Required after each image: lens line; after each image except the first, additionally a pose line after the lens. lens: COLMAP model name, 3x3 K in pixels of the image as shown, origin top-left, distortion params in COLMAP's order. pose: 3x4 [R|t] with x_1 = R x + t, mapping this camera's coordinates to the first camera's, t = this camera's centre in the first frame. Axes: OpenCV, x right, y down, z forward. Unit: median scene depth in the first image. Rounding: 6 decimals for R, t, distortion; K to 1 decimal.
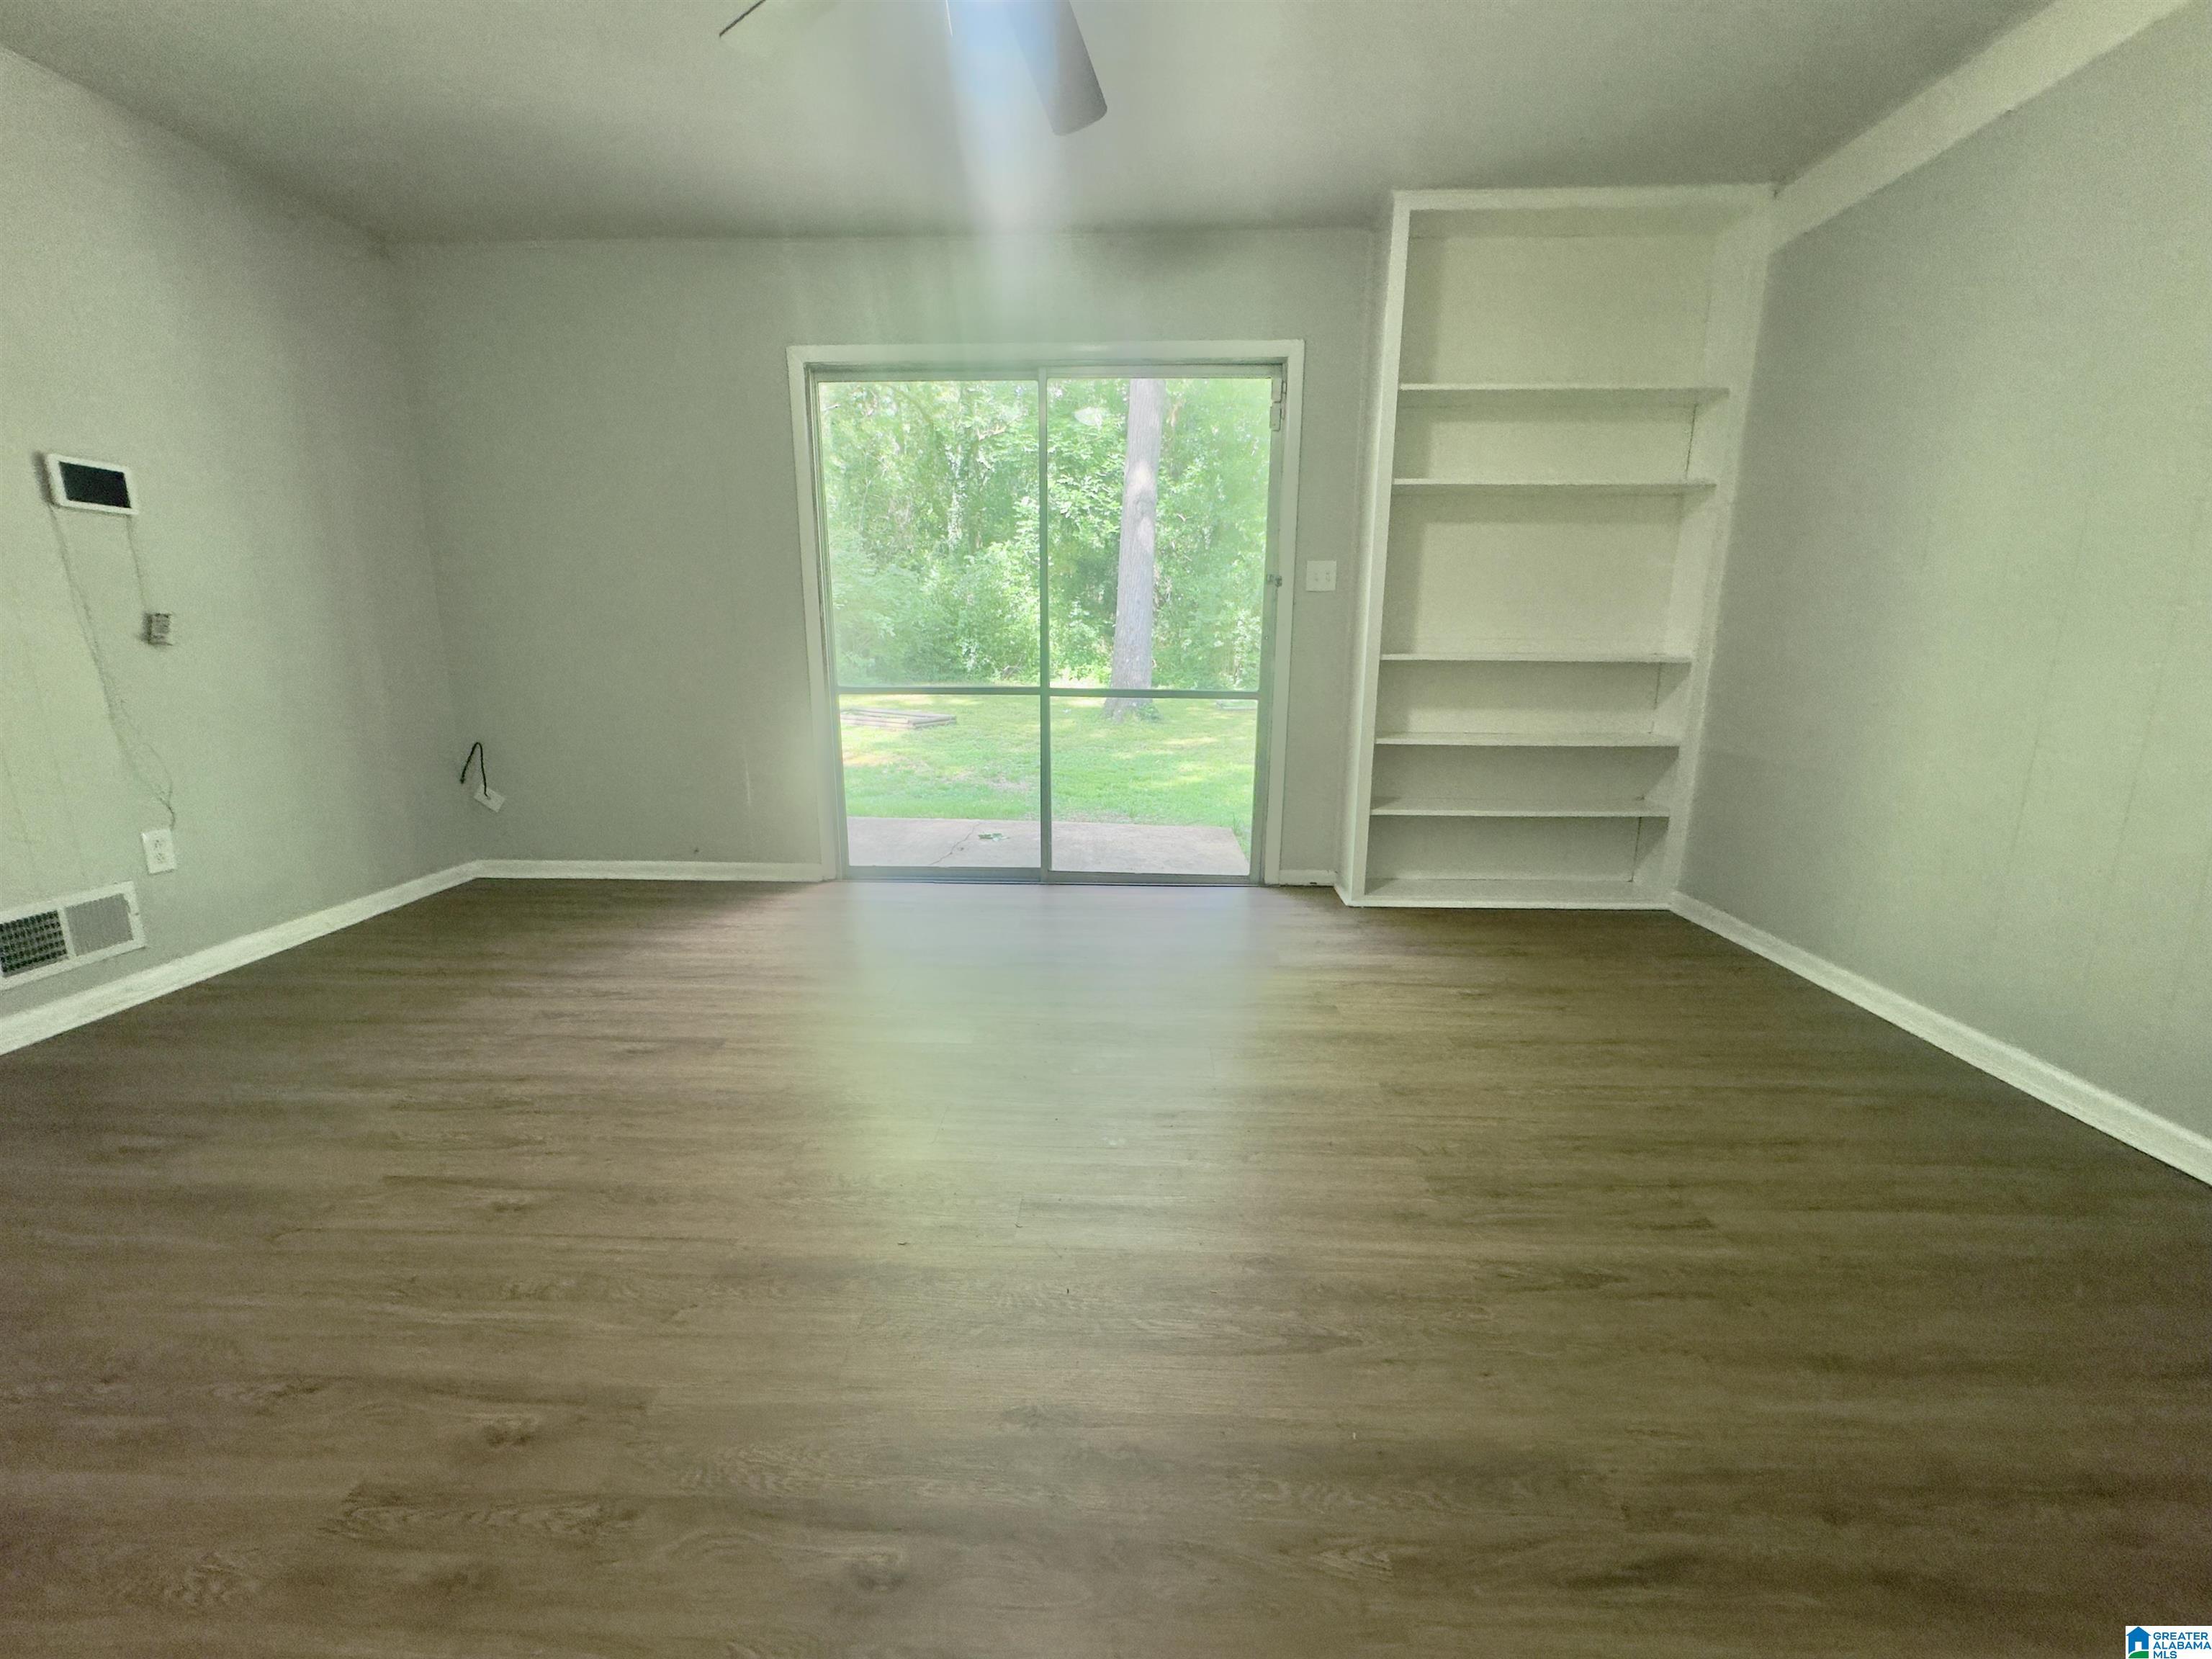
lens RADIAL K [[887.1, 0, 1098.2], [0, 887.1, 826.5], [0, 0, 1]] dist [-0.003504, -0.000055]
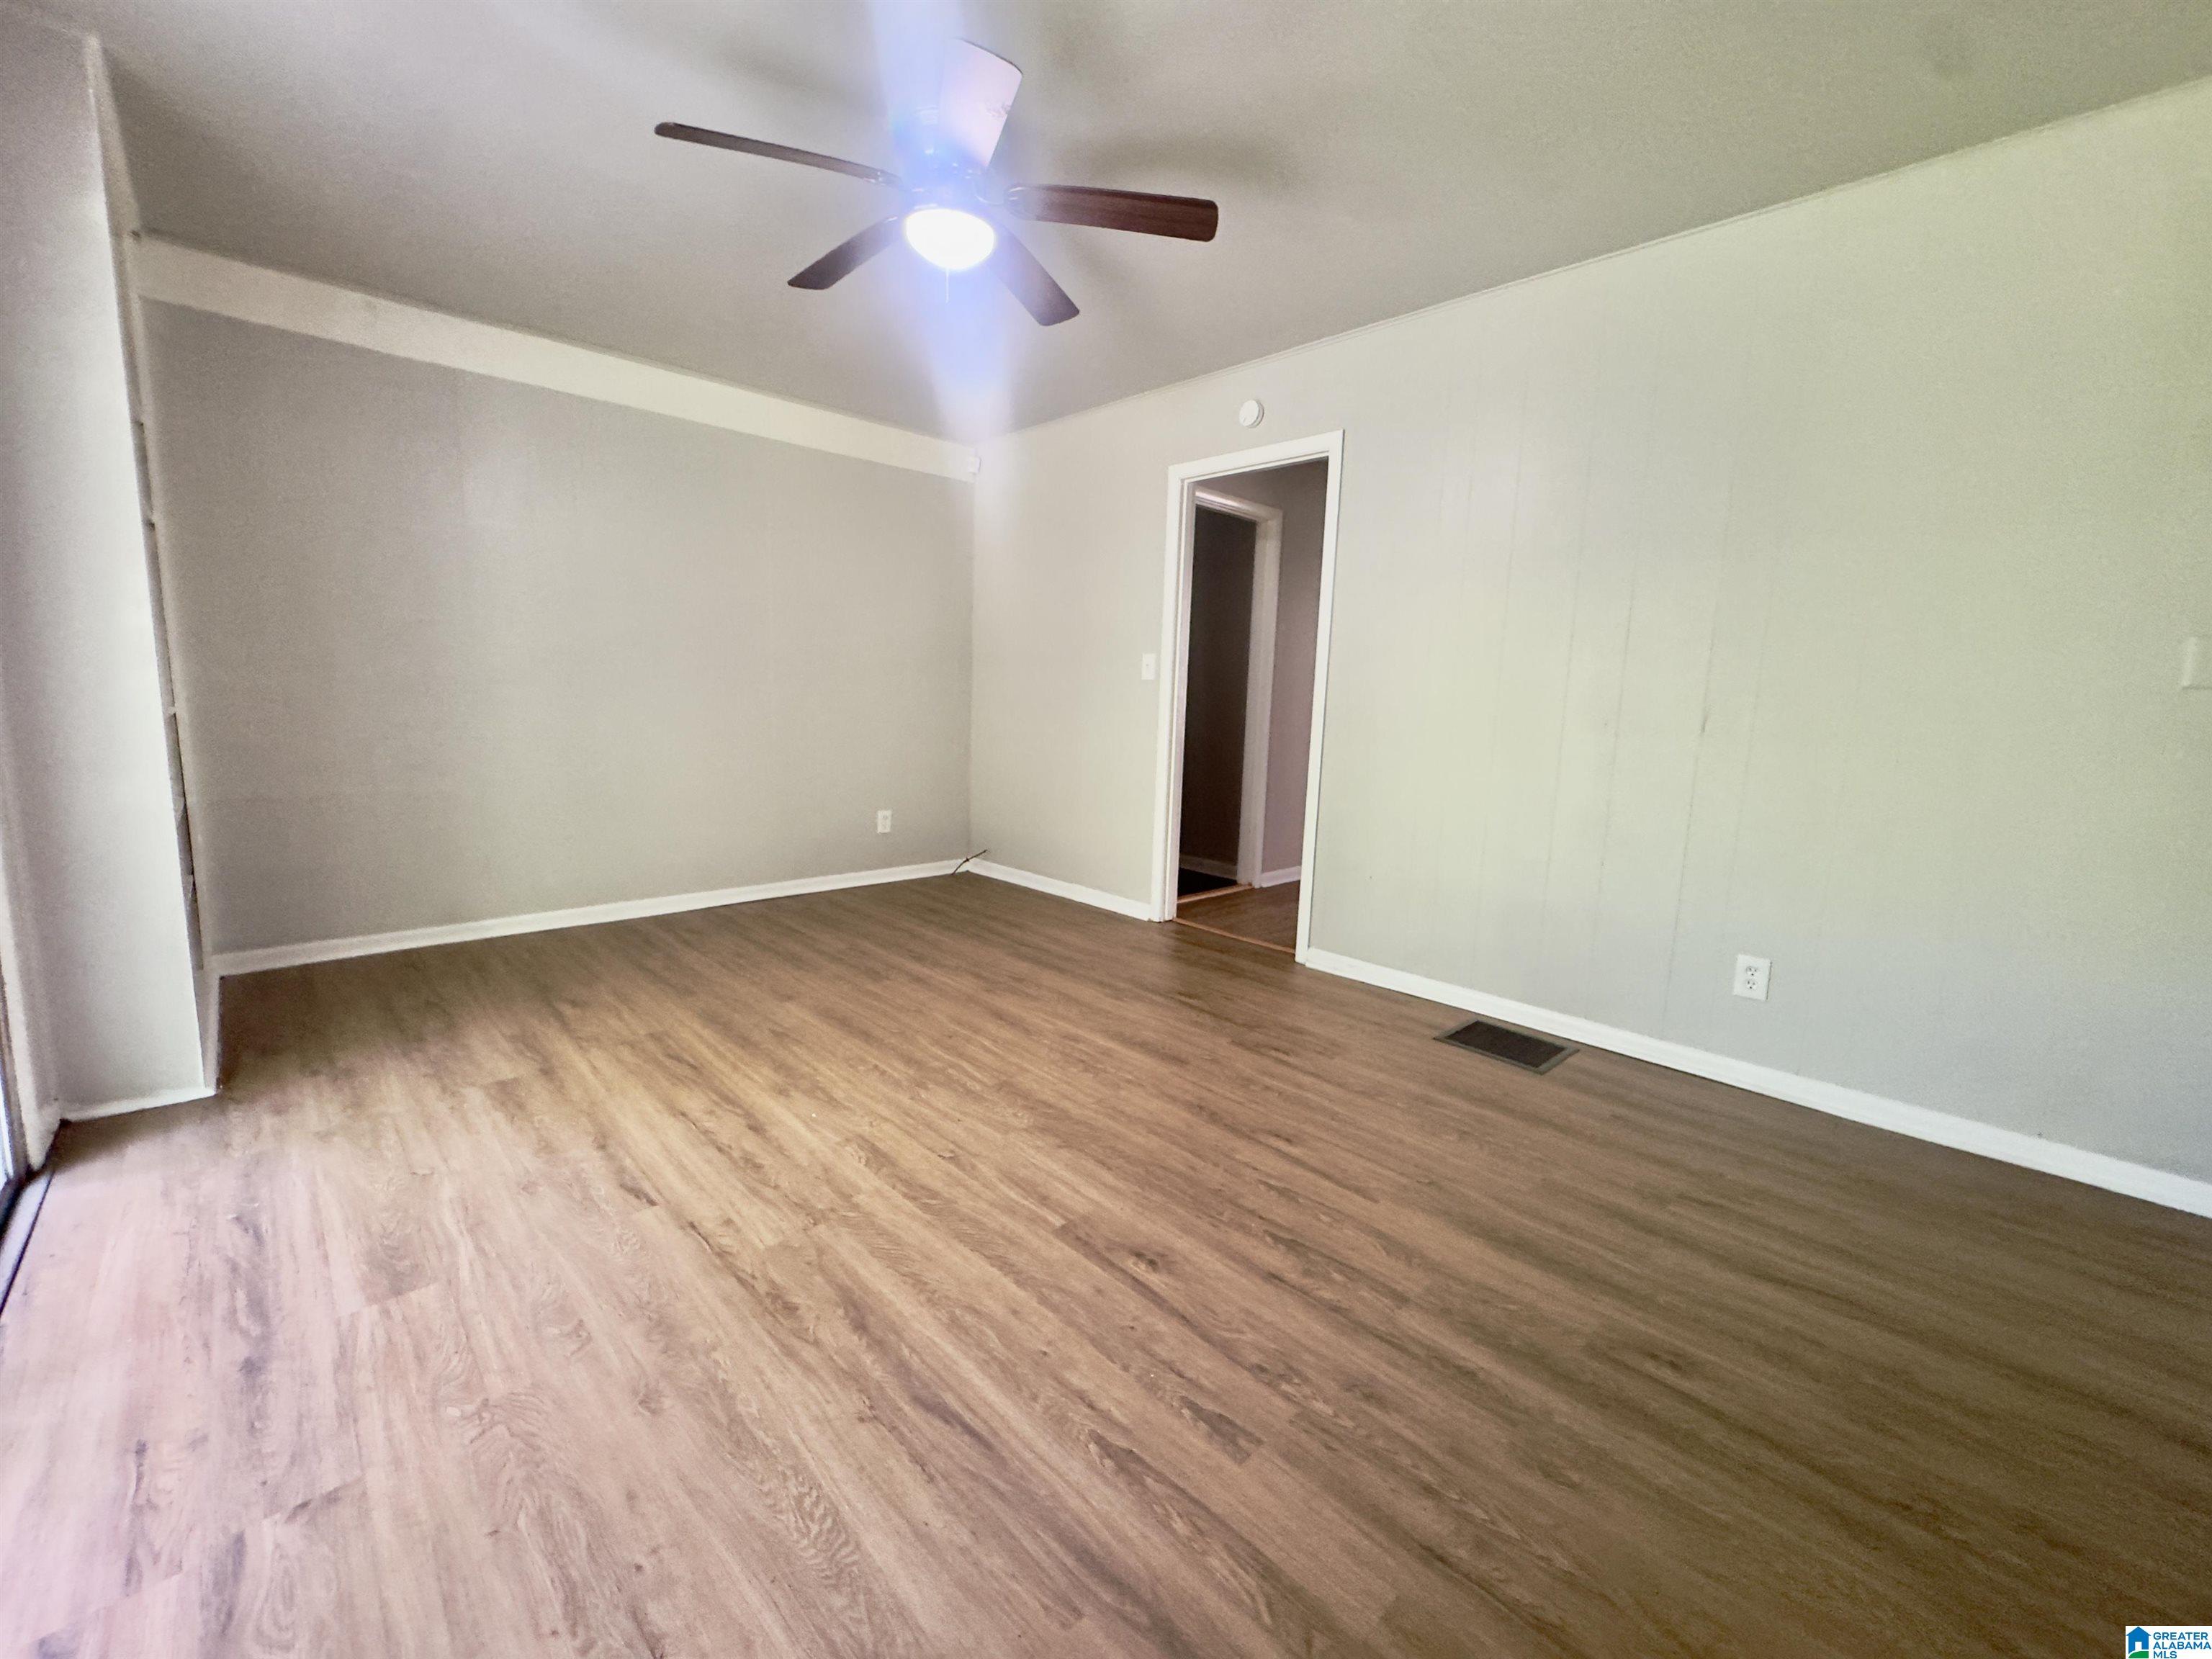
lens RADIAL K [[887.1, 0, 1112.7], [0, 887.1, 823.1], [0, 0, 1]] dist [-0.003504, -0.000055]
pose [[-0.728528, -0.126058, 0.673317, -0.817653], [0.109607, 0.948807, 0.296230, -0.292330], [-0.676190, 0.289612, -0.677416, 1.204695]]
